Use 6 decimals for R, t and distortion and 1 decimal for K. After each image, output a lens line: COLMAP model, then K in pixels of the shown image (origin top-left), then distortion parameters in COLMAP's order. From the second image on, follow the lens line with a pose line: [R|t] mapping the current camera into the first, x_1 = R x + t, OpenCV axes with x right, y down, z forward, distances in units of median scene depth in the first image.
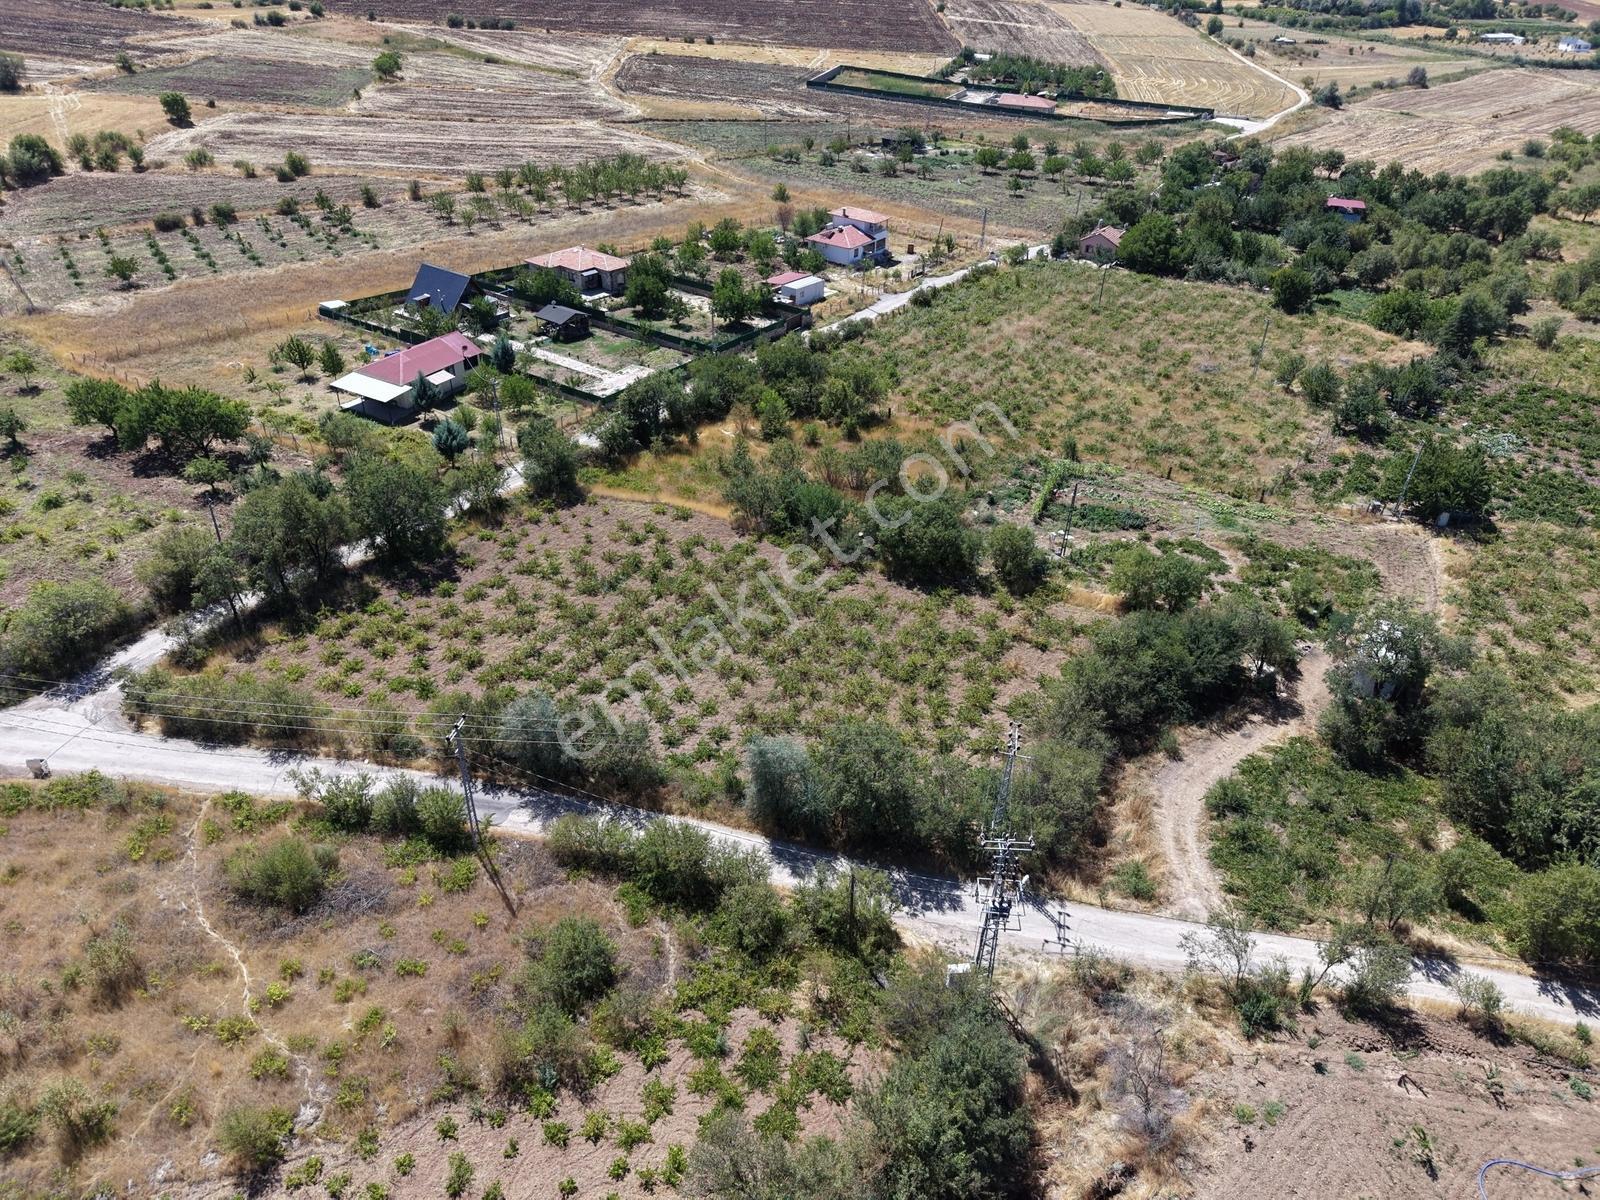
lens RADIAL K [[1071.0, 0, 791.3], [0, 1071.0, 597.9], [0, 0, 1]] dist [0.019027, -0.016772]
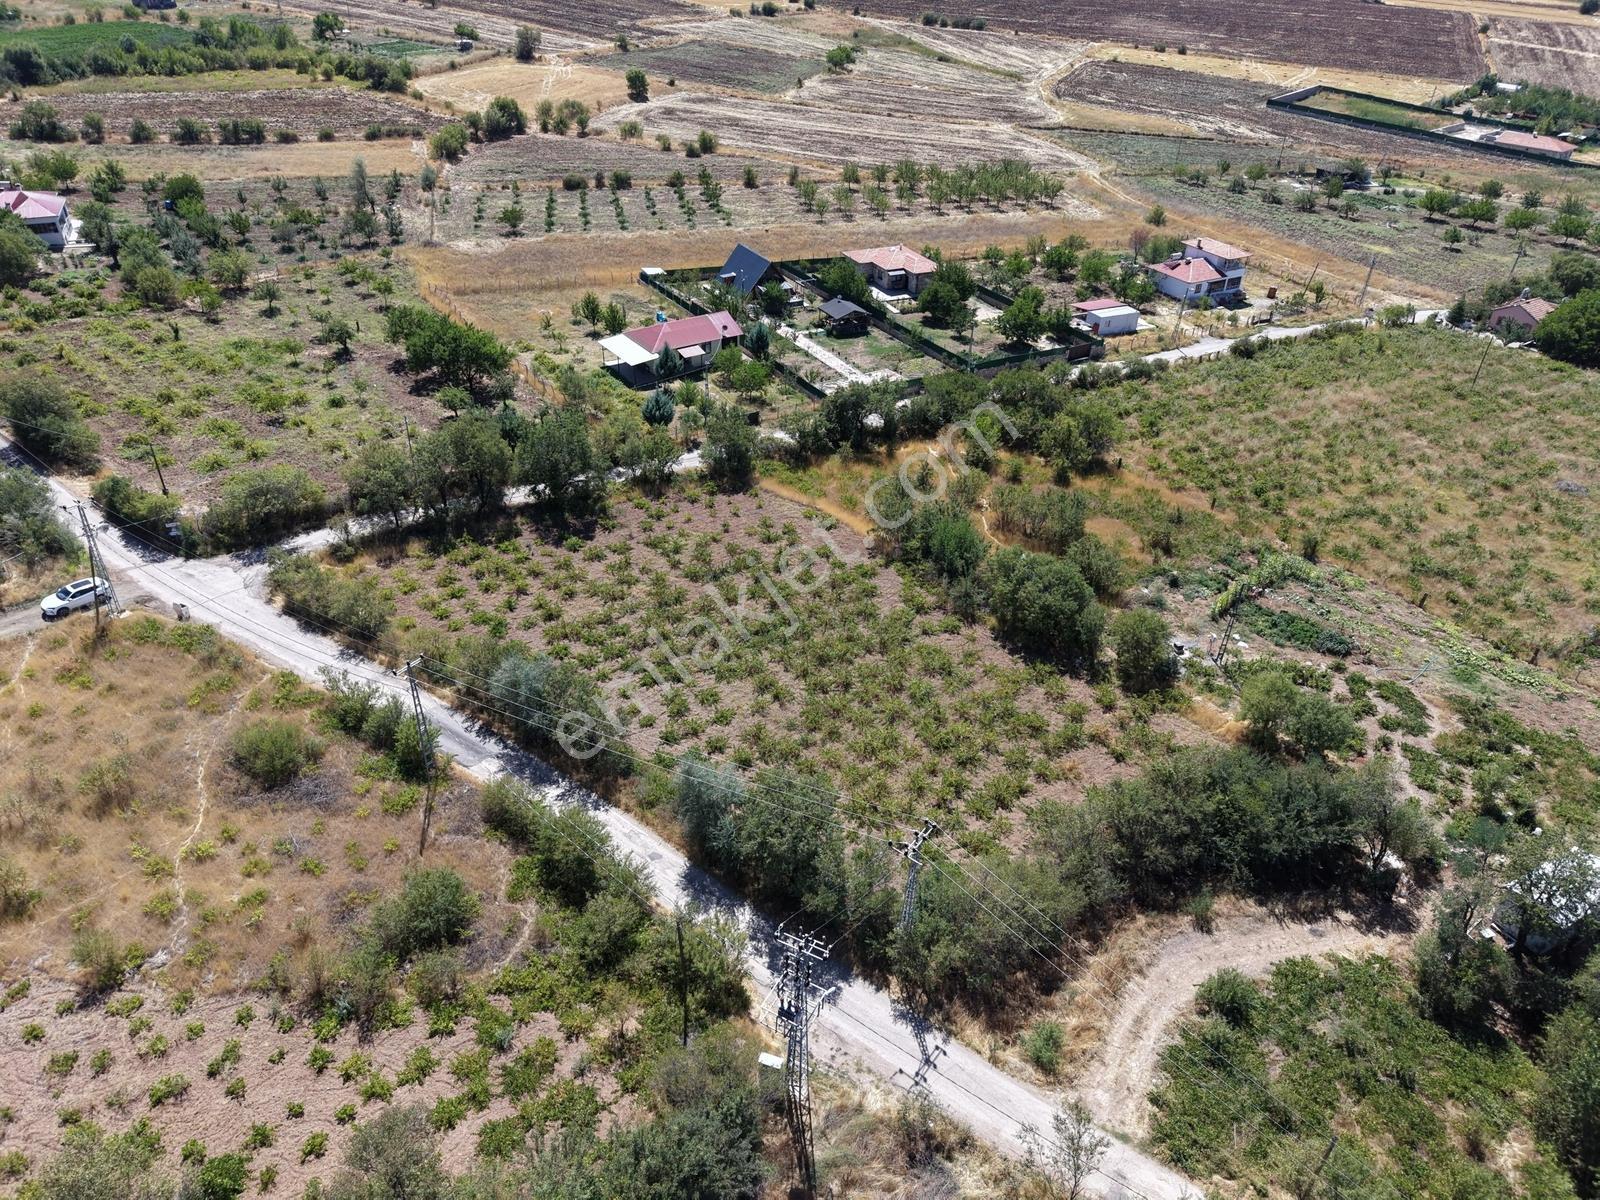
lens RADIAL K [[1071.0, 0, 792.9], [0, 1071.0, 594.6], [0, 0, 1]] dist [0.019027, -0.016772]
pose [[0.907706, 0.232306, -0.349434, 0.191453], [-0.233734, 0.971529, 0.038722, -0.038151], [0.348481, 0.046527, 0.936160, 0.063227]]
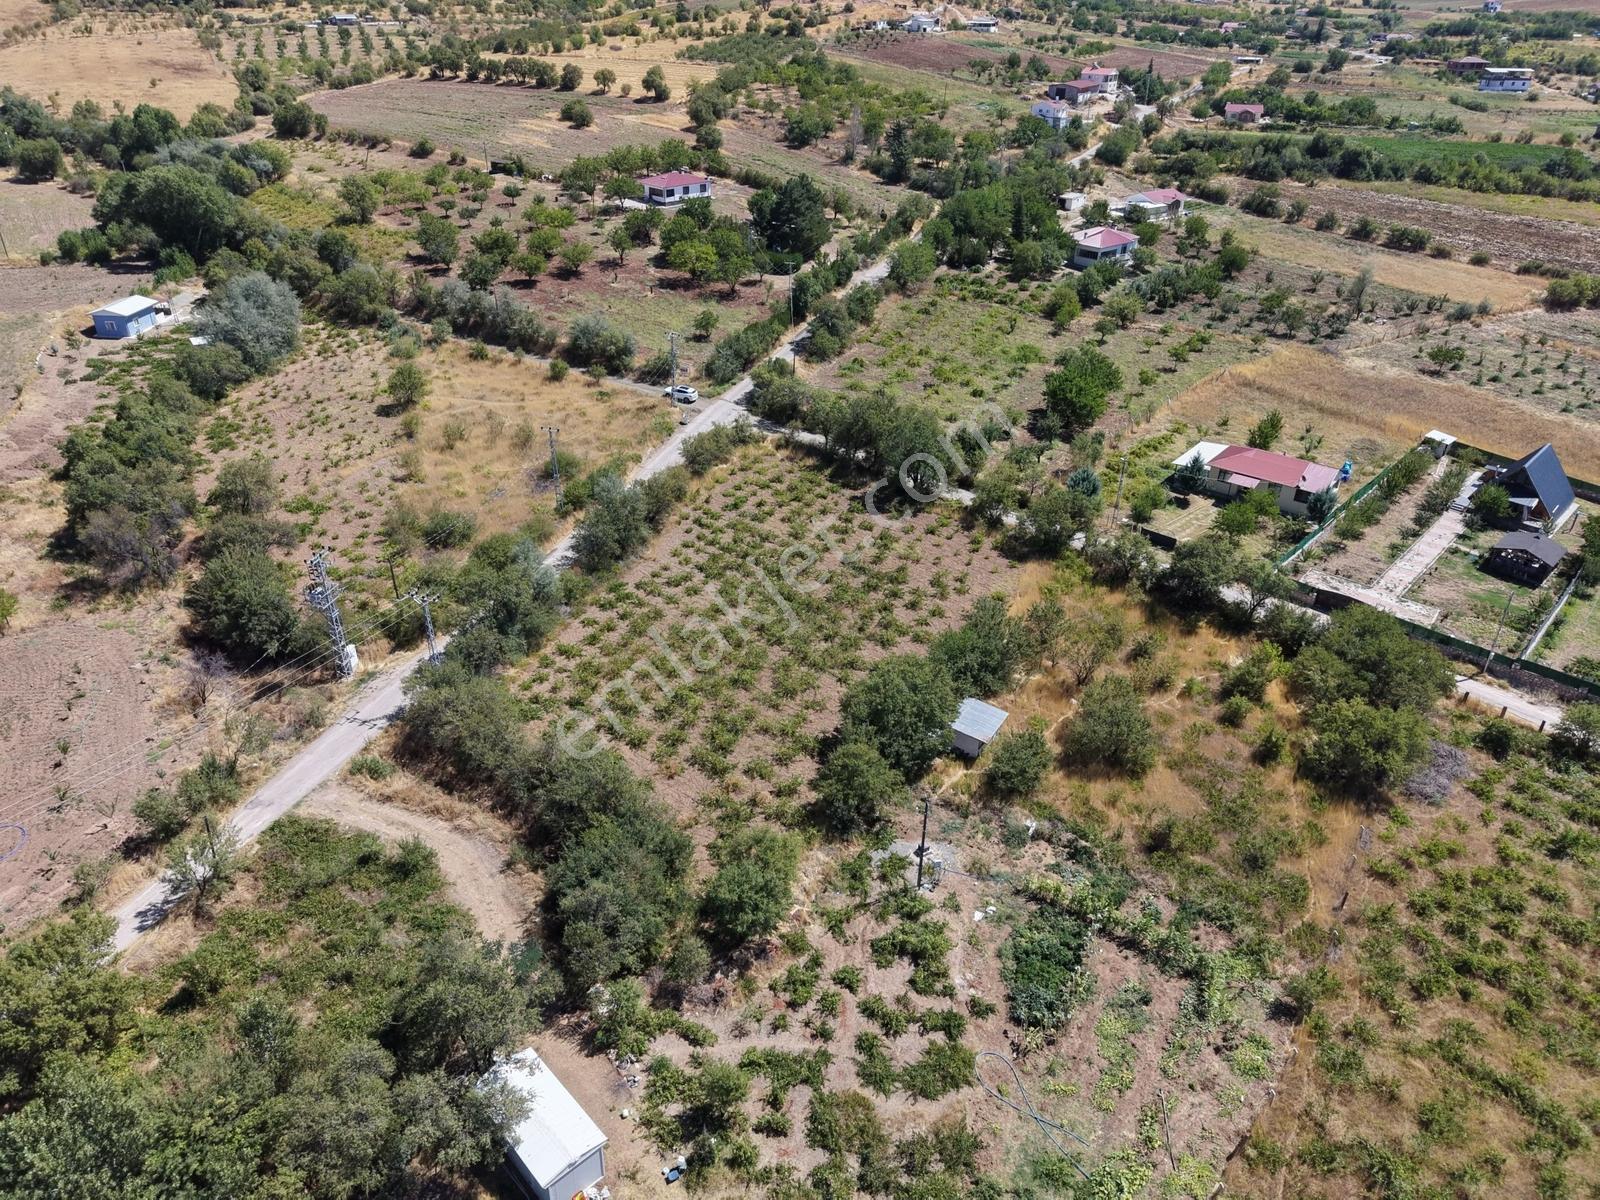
lens RADIAL K [[1071.0, 0, 795.2], [0, 1071.0, 599.5], [0, 0, 1]] dist [0.019027, -0.016772]
pose [[-0.158030, 0.470831, -0.867954, 0.648820], [-0.556772, 0.683453, 0.472119, -0.375270], [0.815494, 0.557862, 0.154139, 0.595181]]
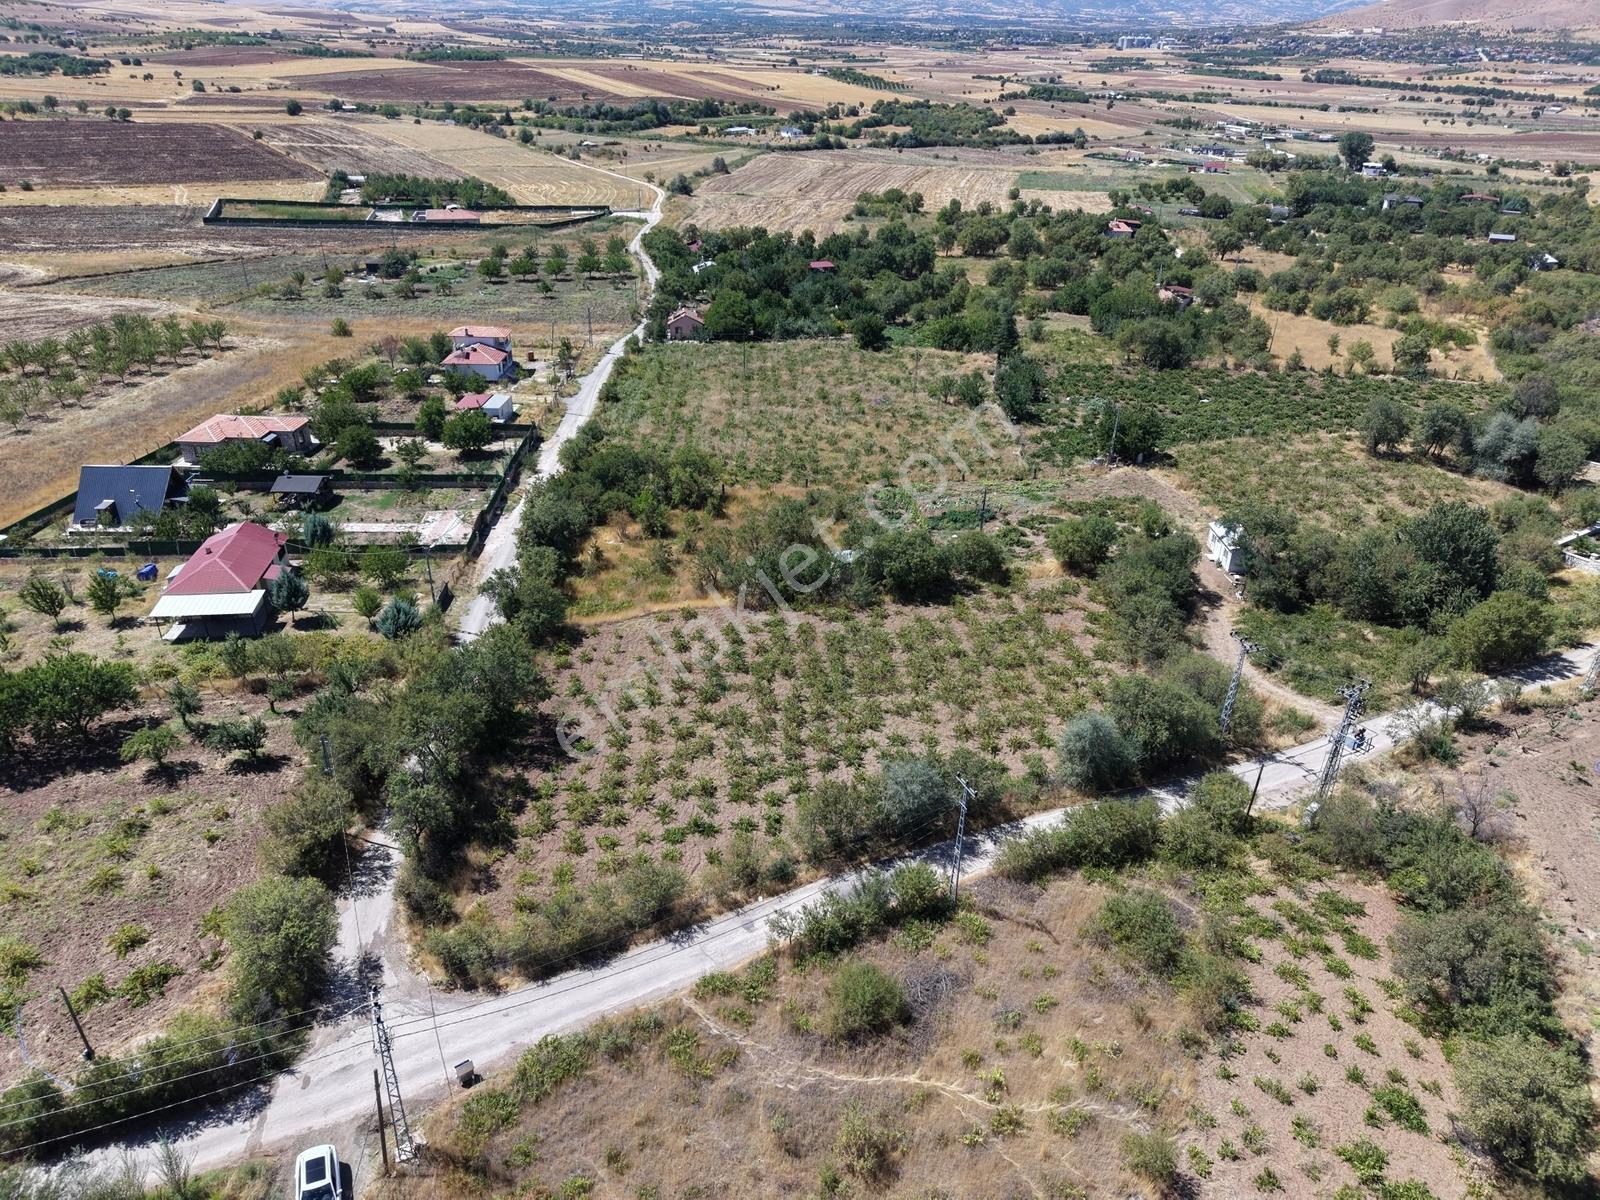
lens RADIAL K [[1071.0, 0, 792.7], [0, 1071.0, 602.6], [0, 0, 1]] dist [0.019027, -0.016772]
pose [[0.798996, -0.291515, 0.525951, -0.468693], [0.333306, 0.942680, 0.016152, -0.061168], [-0.500512, 0.162397, 0.850362, 0.073155]]
